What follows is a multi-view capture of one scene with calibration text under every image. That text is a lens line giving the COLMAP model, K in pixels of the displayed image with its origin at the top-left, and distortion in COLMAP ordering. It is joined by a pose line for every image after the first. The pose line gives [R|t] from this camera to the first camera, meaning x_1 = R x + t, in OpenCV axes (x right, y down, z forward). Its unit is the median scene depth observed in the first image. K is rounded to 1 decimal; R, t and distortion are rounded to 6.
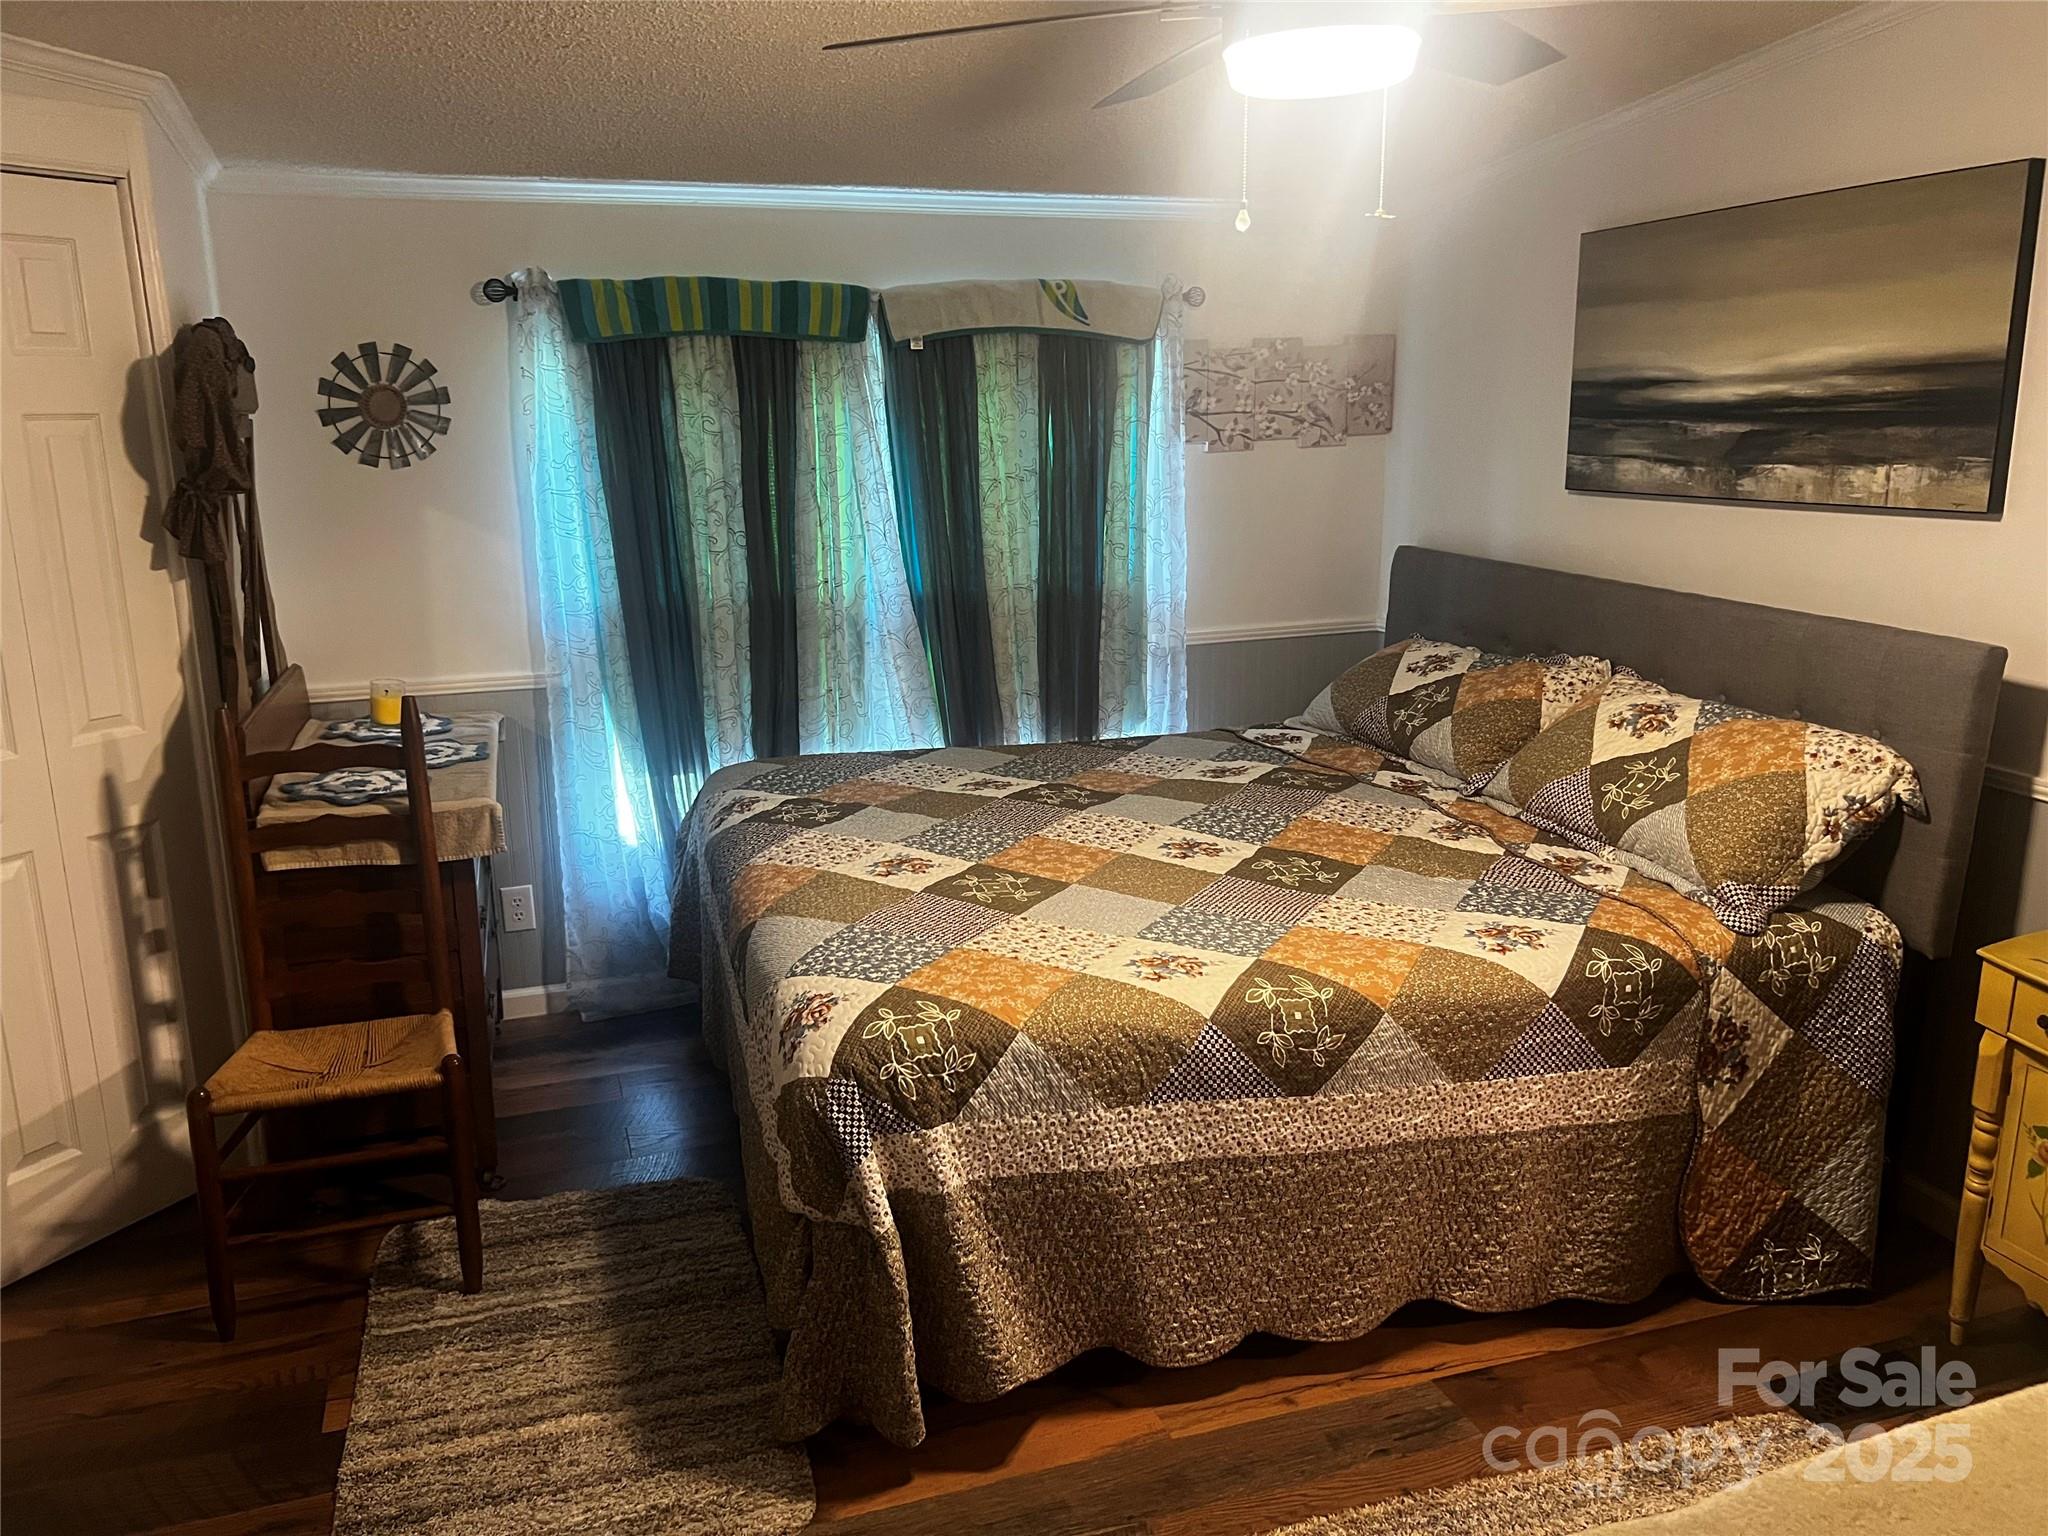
lens RADIAL K [[1554.9, 0, 1013.1], [0, 1554.9, 767.6], [0, 0, 1]] dist [0.054666, -0.061205]
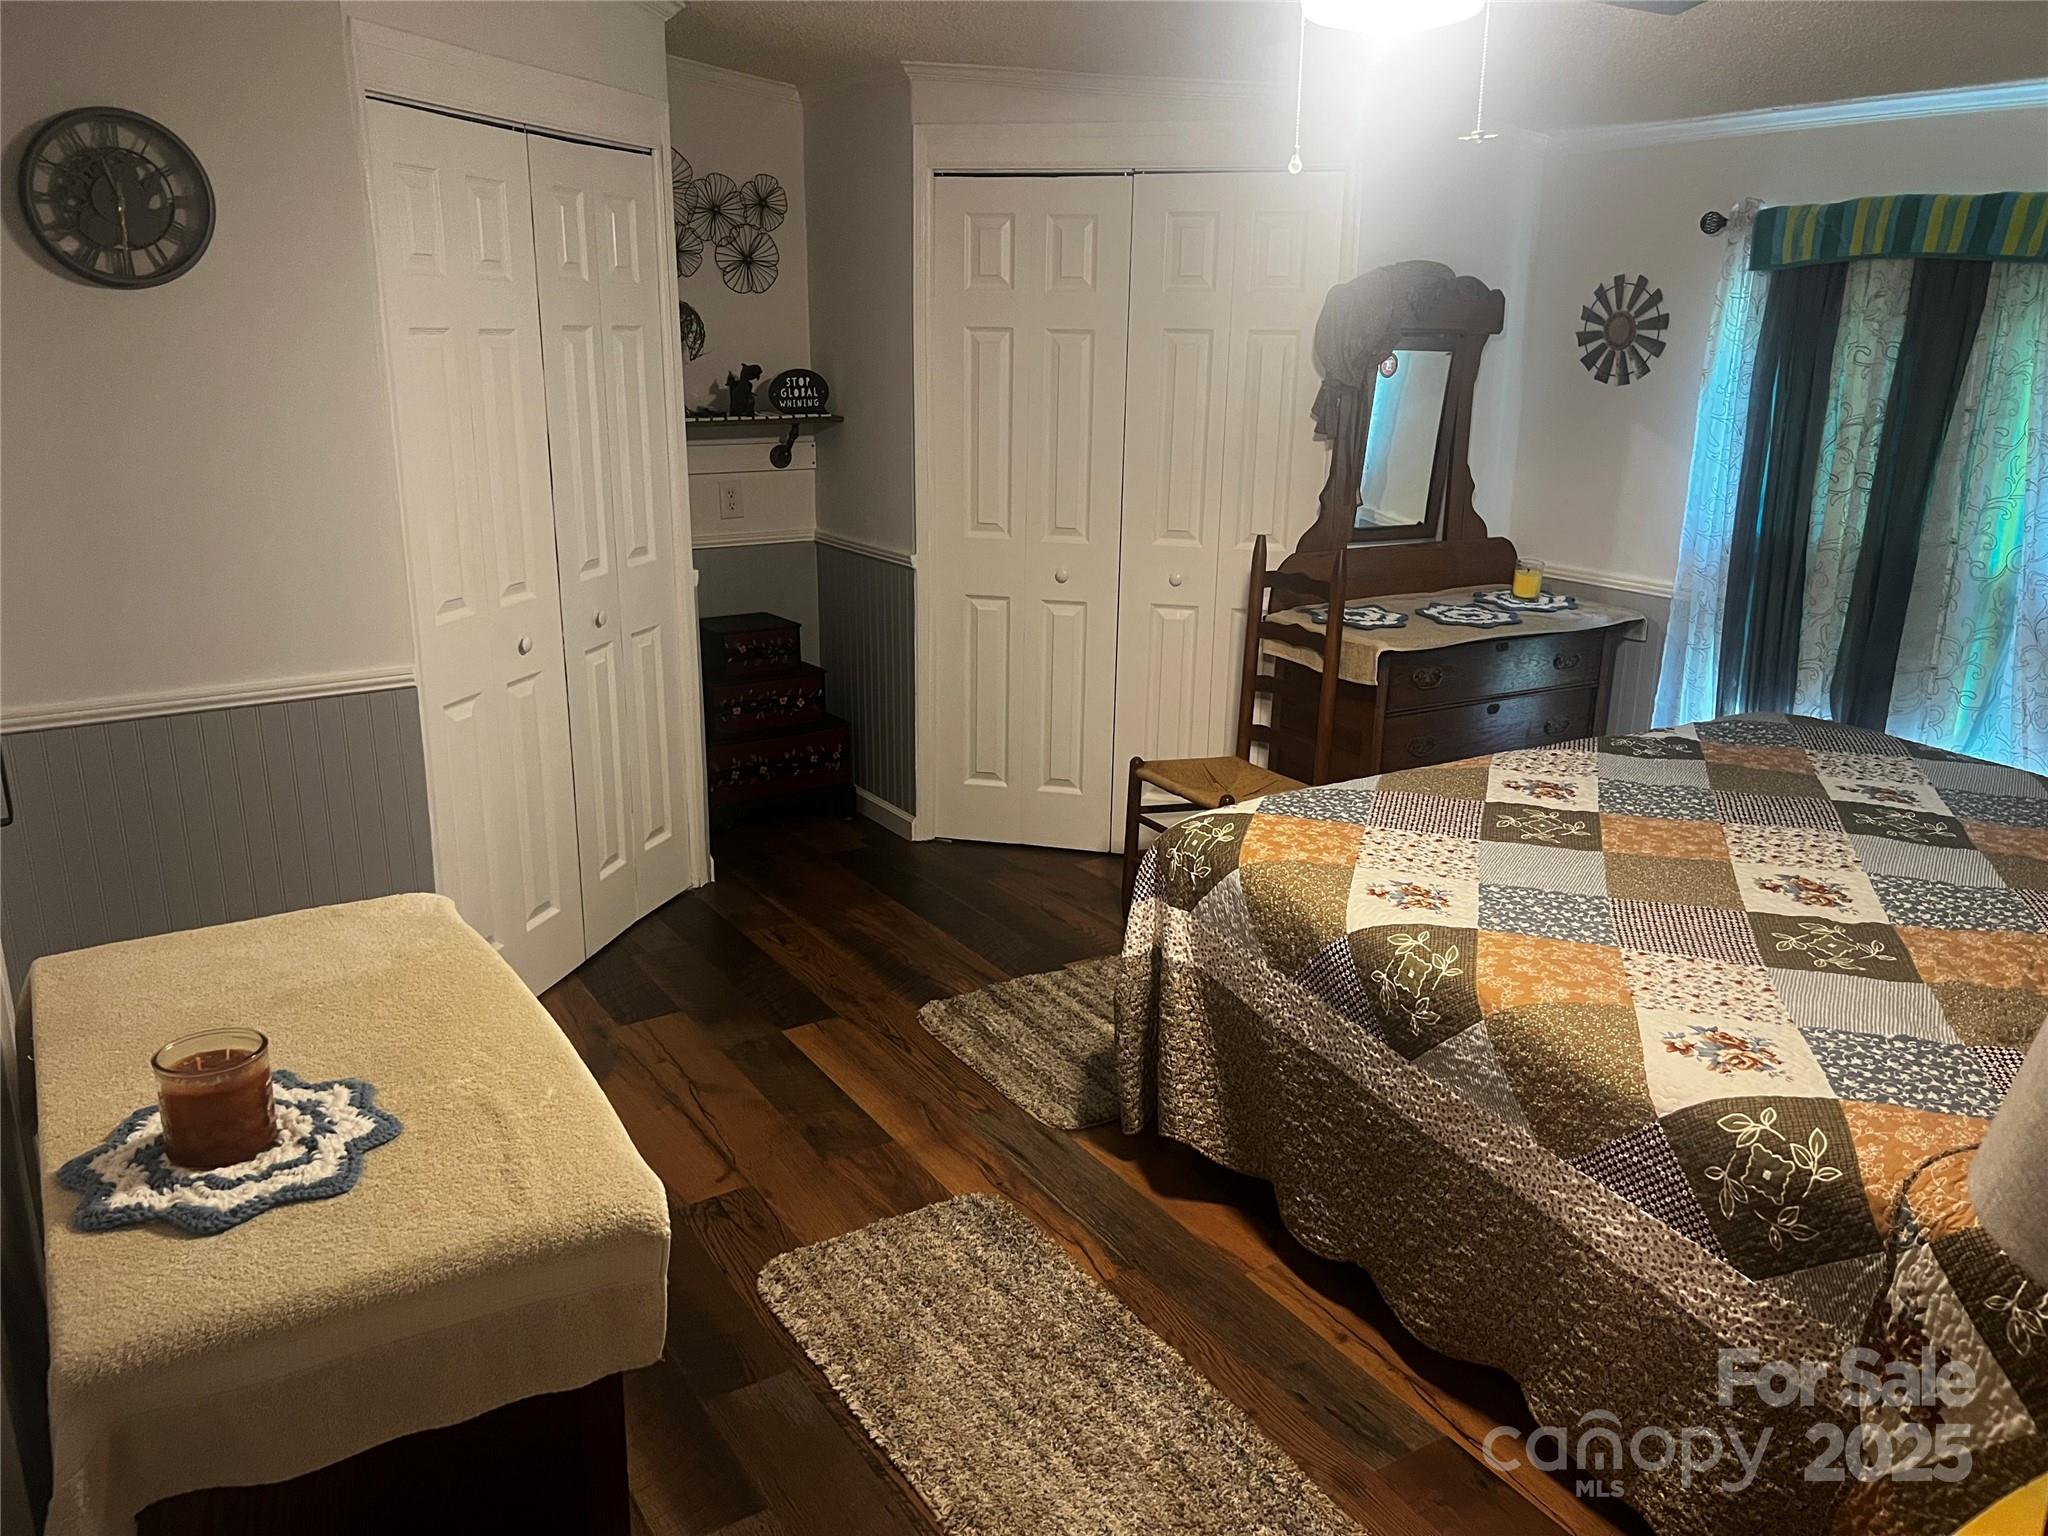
lens RADIAL K [[1554.9, 0, 1004.1], [0, 1554.9, 756.9], [0, 0, 1]] dist [0.054666, -0.061205]
pose [[0.223679, 0.276467, -0.934630, 0.810715], [-0.239030, 0.945203, 0.222389, -0.101415], [0.944898, 0.173661, 0.277505, 0.377721]]
